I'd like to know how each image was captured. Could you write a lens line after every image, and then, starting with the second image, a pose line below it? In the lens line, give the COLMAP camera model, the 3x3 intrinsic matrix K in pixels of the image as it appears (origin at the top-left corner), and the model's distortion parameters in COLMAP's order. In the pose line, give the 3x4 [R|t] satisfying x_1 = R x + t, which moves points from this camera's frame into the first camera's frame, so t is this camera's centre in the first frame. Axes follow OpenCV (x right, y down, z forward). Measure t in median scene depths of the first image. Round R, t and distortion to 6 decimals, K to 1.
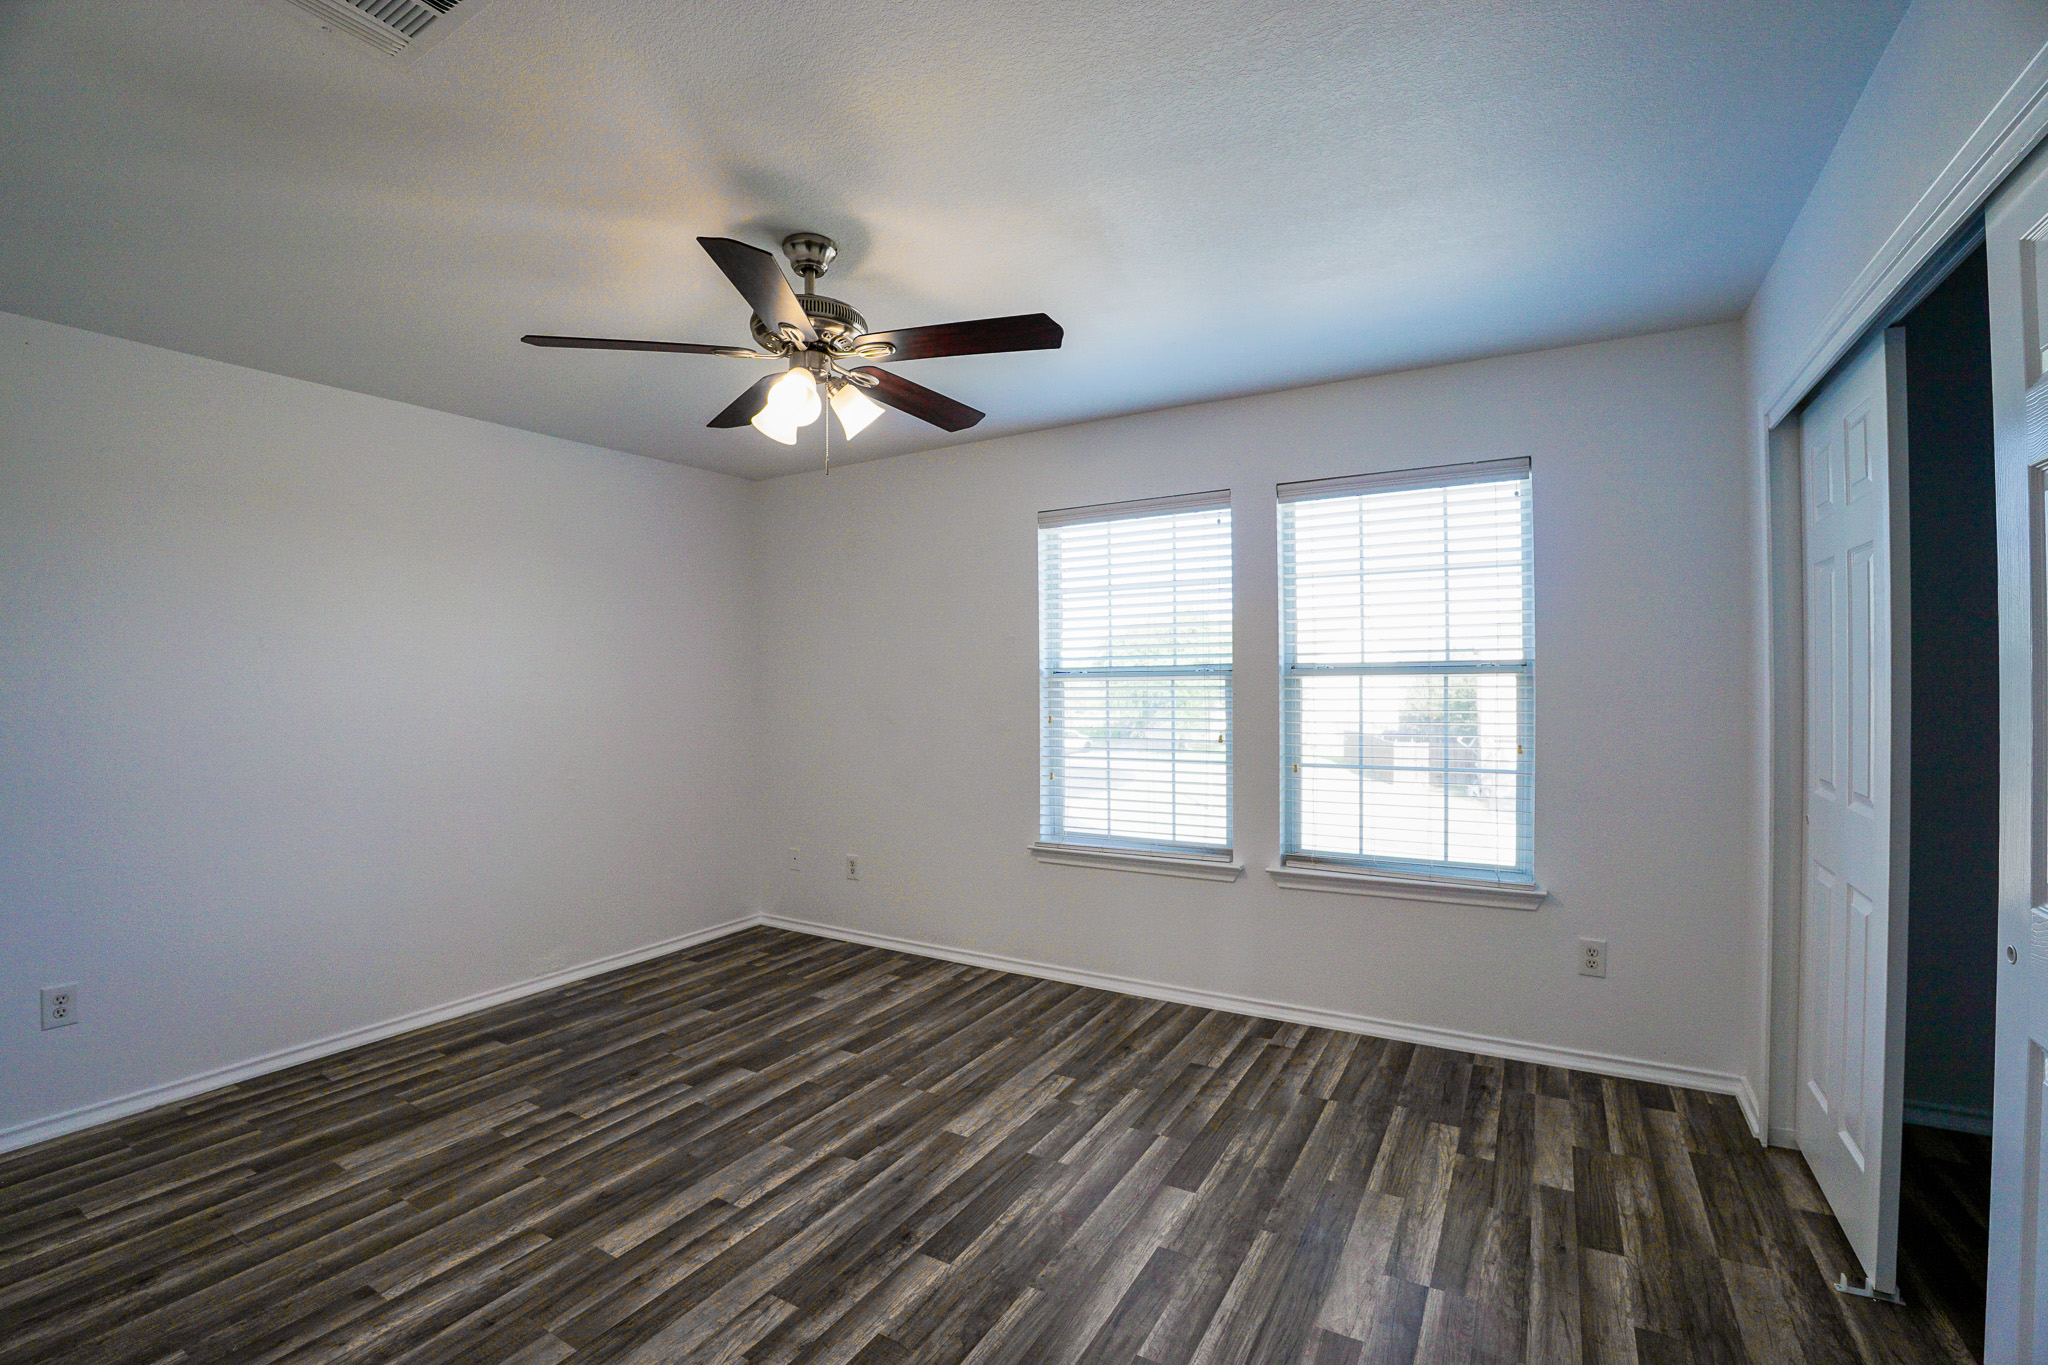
lens RADIAL K [[887.8, 0, 1030.5], [0, 887.8, 684.7], [0, 0, 1]] dist [-0.068944, 0.014359]
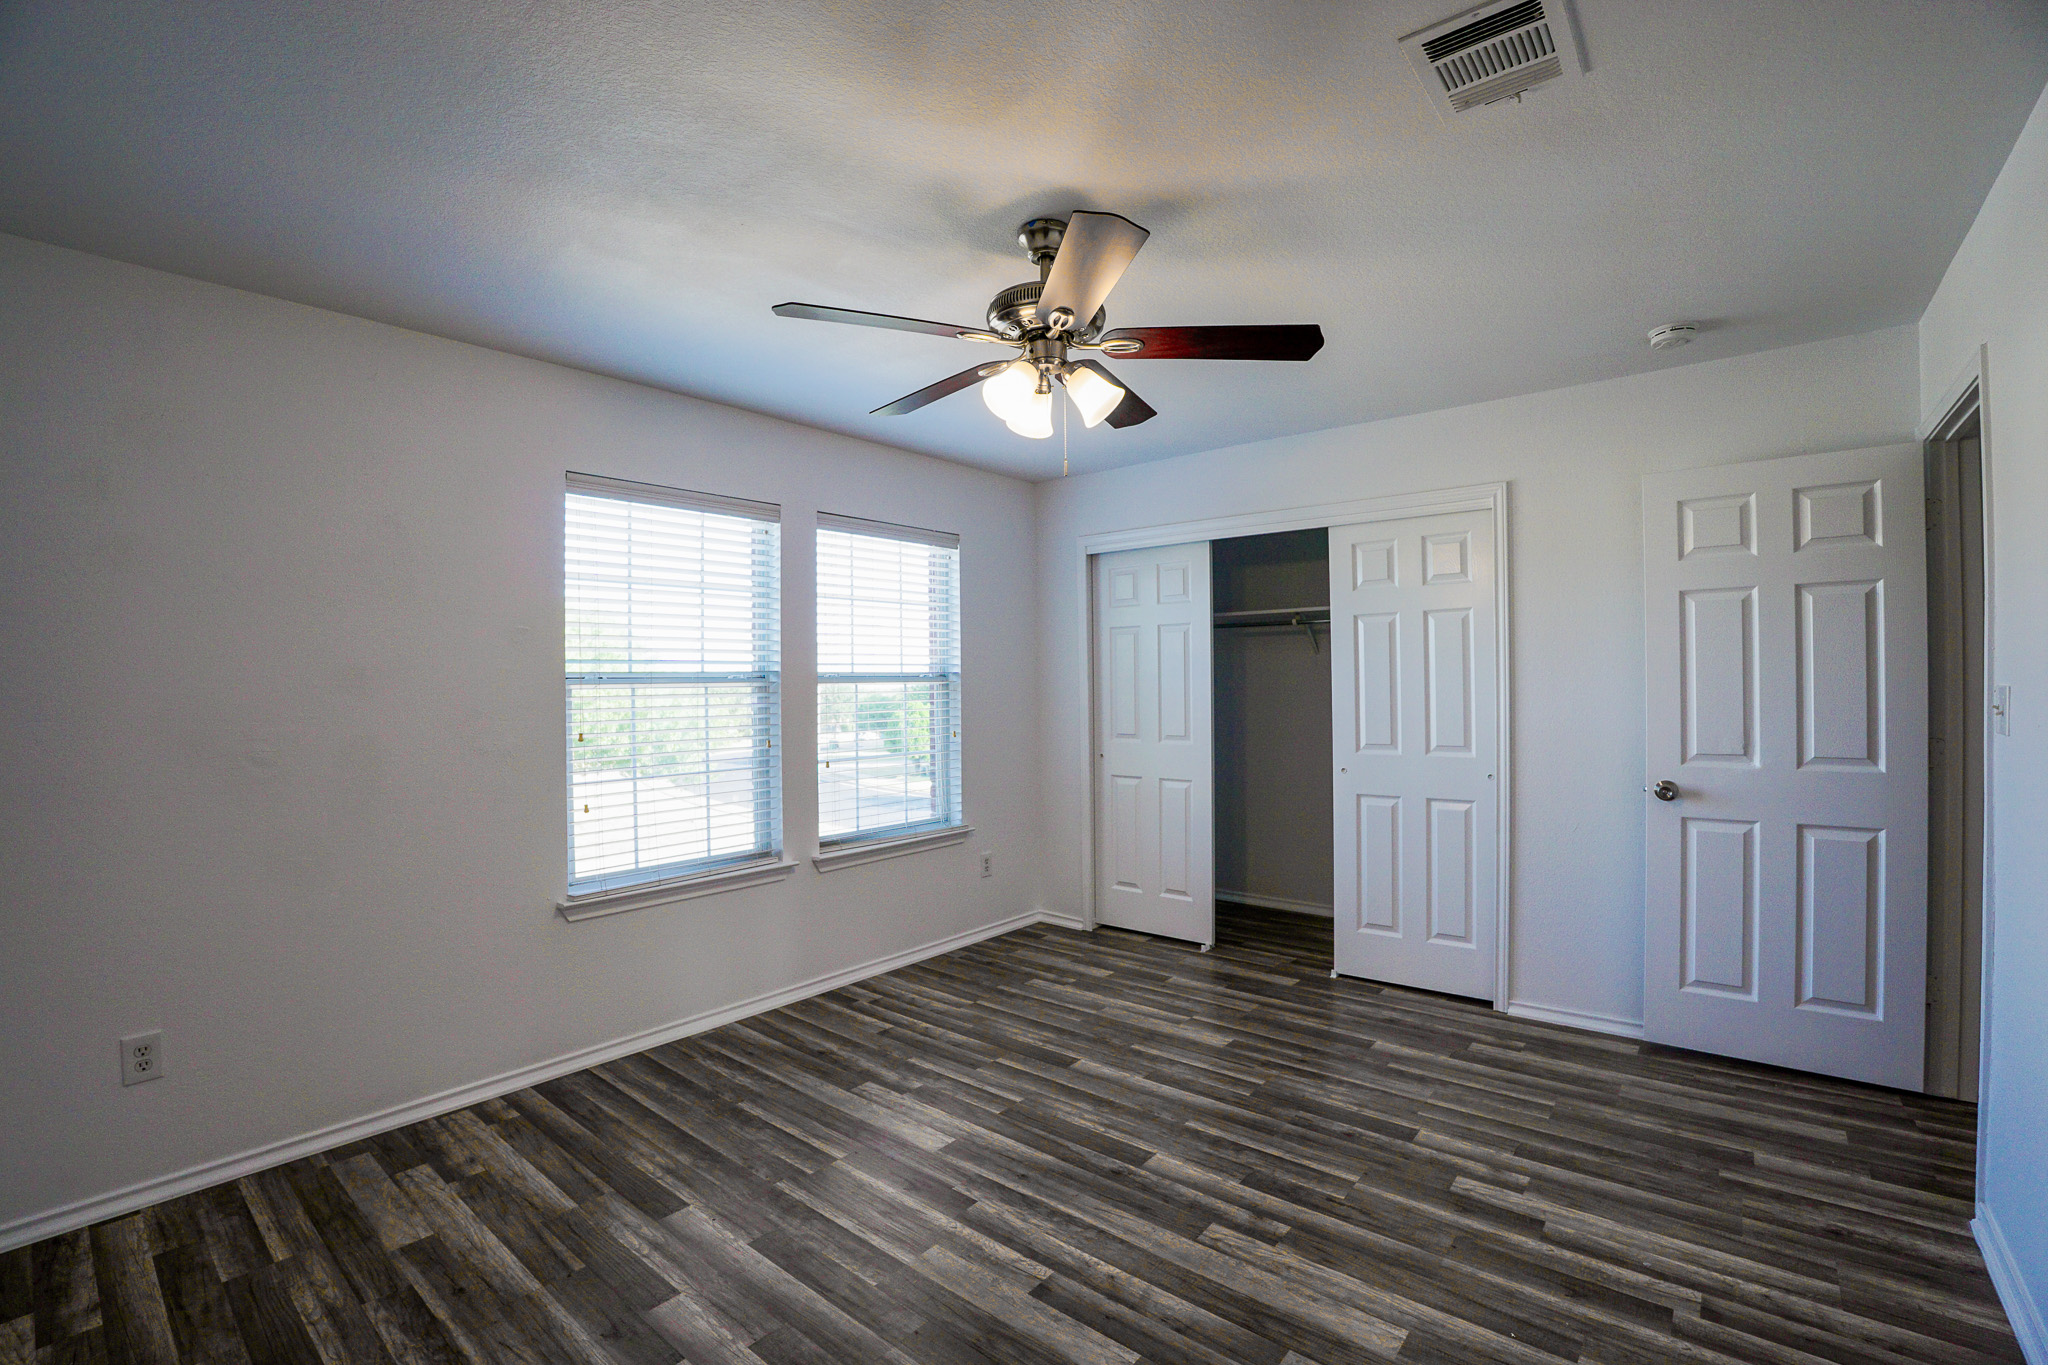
lens RADIAL K [[887.8, 0, 1030.5], [0, 887.8, 684.7], [0, 0, 1]] dist [-0.068944, 0.014359]
pose [[0.164550, 0.005250, 0.986355, -0.884264], [0.014084, 0.999871, -0.007672, 0.005504], [-0.986268, 0.015155, 0.164454, 0.628532]]
